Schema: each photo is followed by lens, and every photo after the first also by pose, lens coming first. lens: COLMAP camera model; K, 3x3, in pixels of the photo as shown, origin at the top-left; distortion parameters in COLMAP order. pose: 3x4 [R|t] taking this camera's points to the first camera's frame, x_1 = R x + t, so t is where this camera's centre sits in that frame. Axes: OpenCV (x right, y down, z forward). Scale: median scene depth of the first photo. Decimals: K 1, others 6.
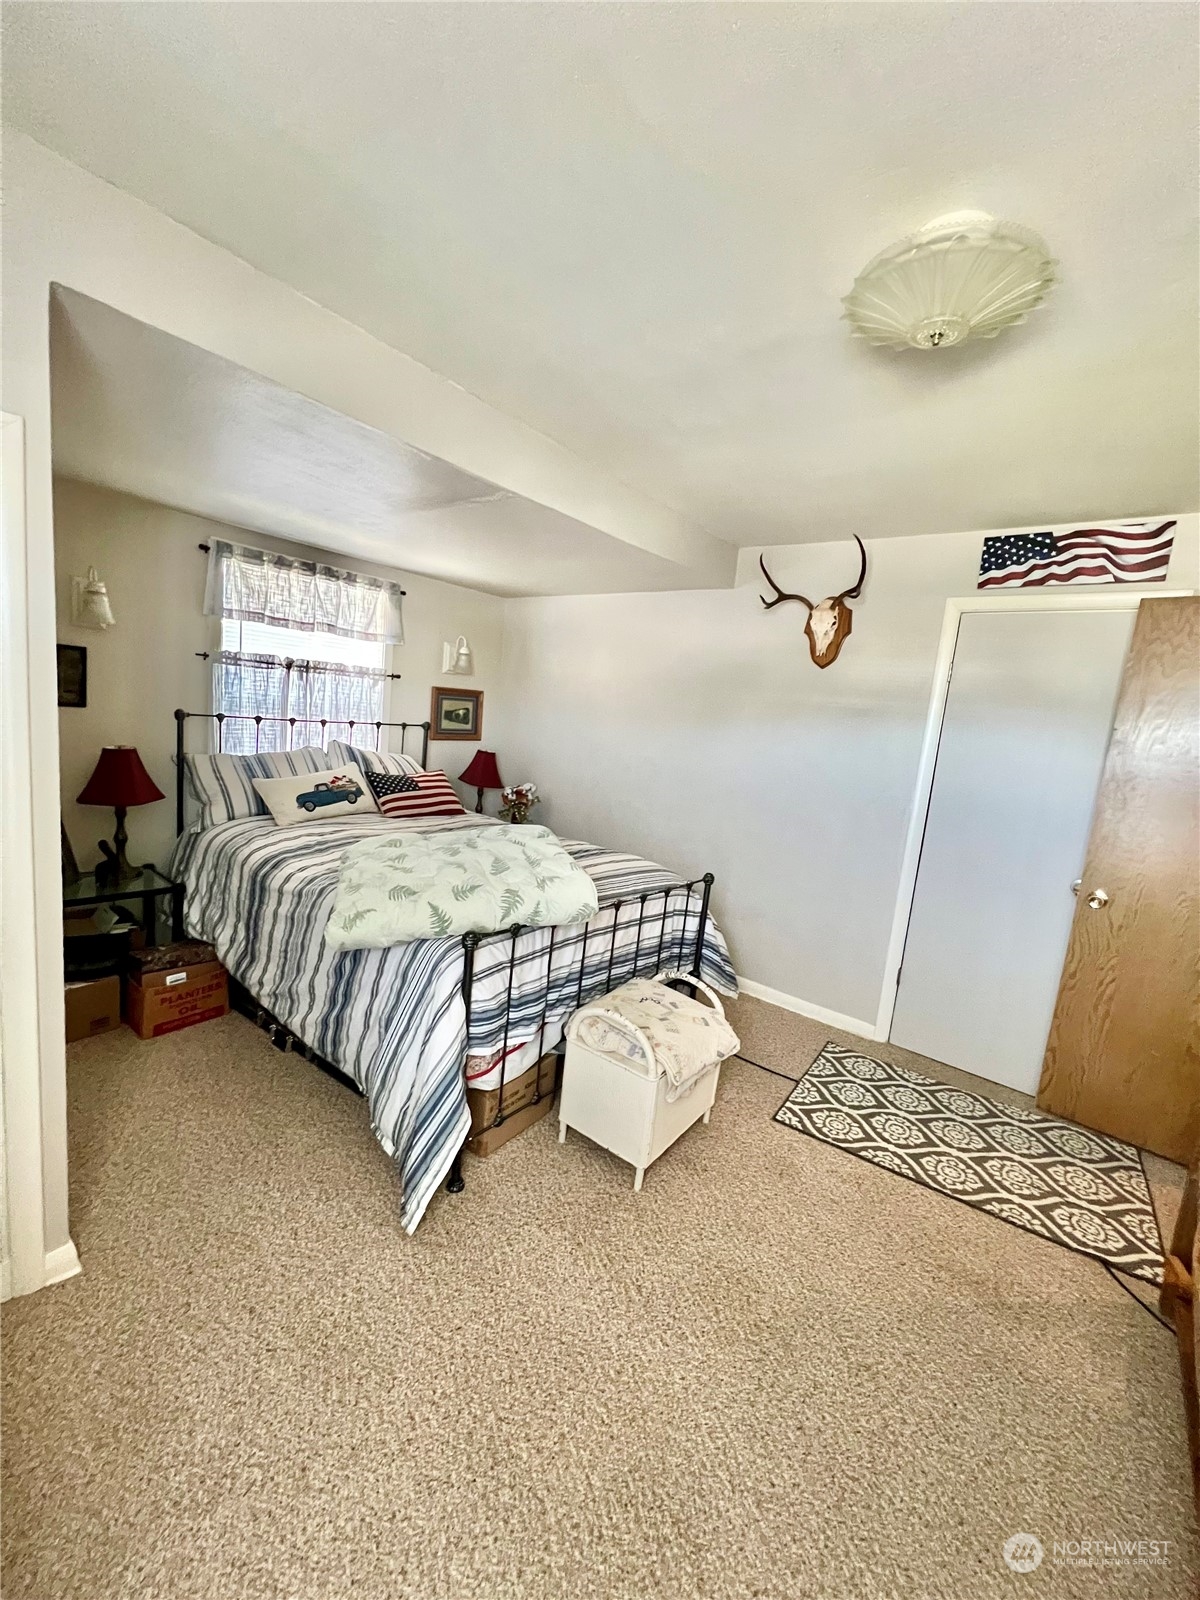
lens RADIAL K [[637.7, 0, 600.8], [0, 637.7, 799.6], [0, 0, 1]] dist [0.000580, 0.000117]
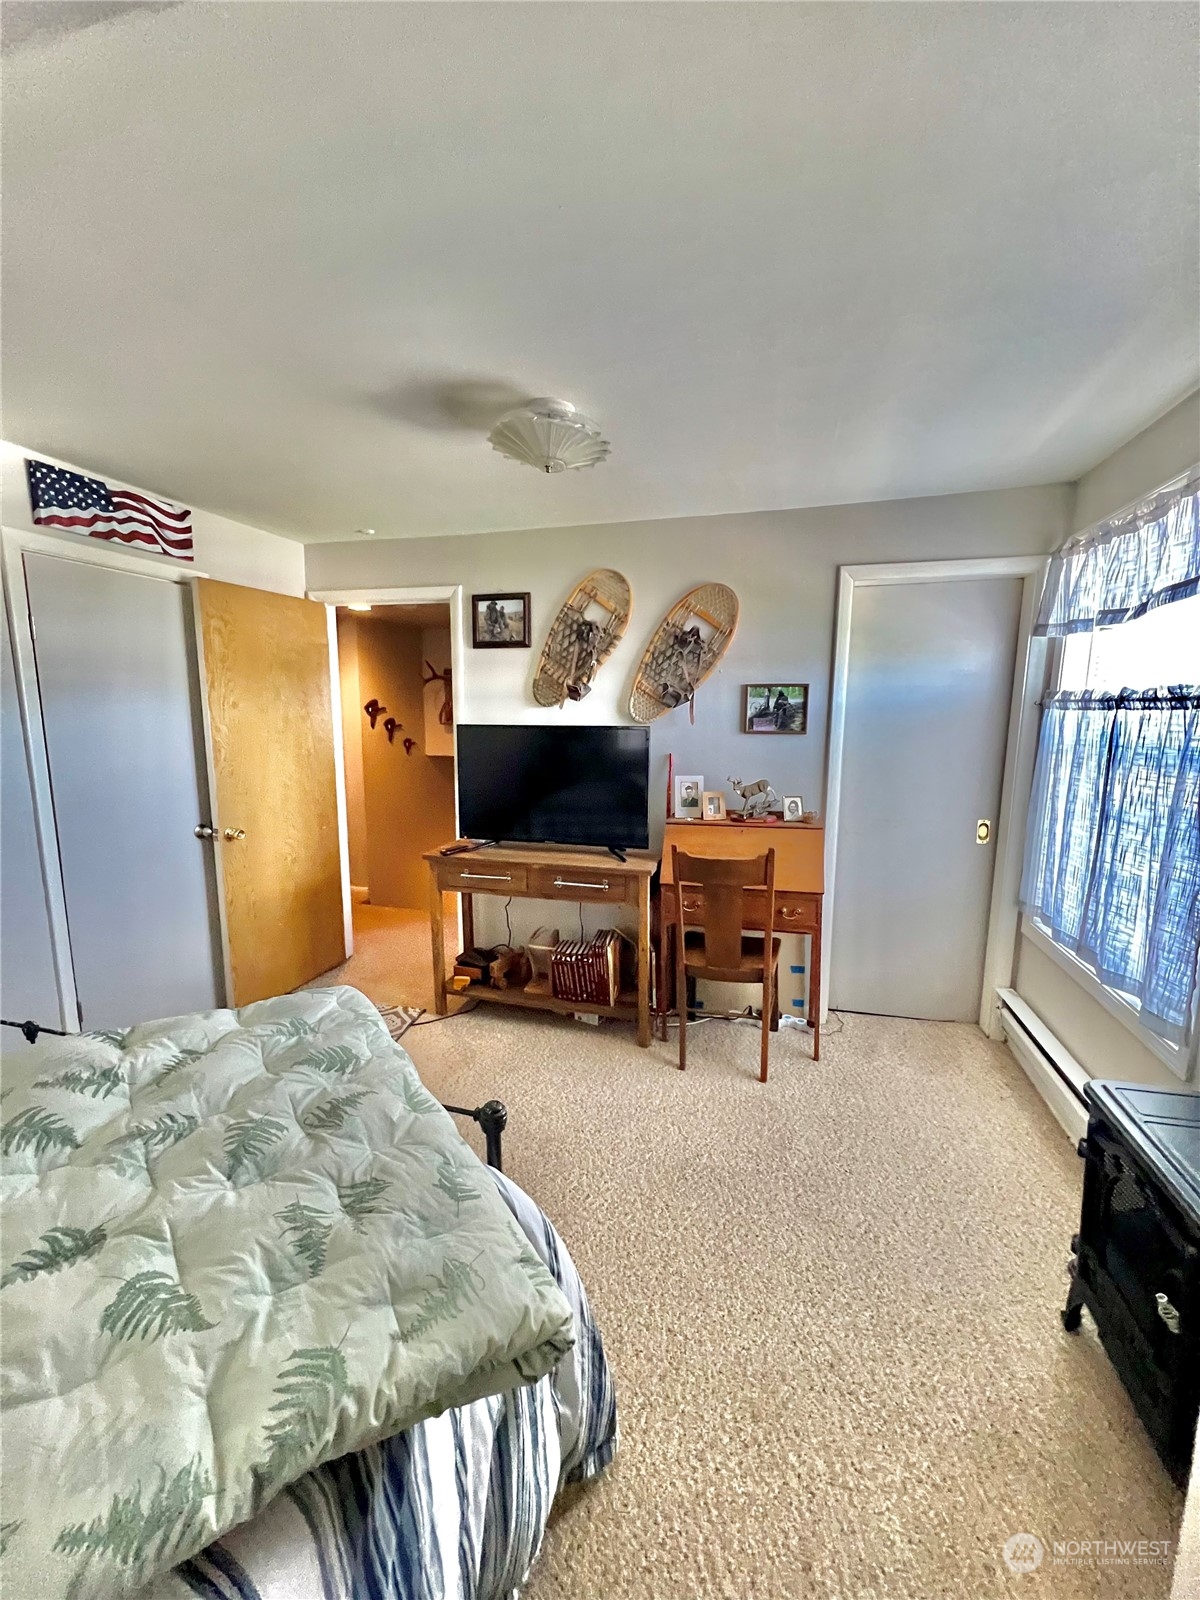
lens RADIAL K [[637.7, 0, 600.9], [0, 637.7, 799.4], [0, 0, 1]] dist [0.000580, 0.000117]
pose [[-0.394942, -0.223292, 0.891157, -0.523570], [0.089987, 0.955947, 0.279406, -0.170050], [-0.914288, 0.190542, -0.357450, 0.752646]]
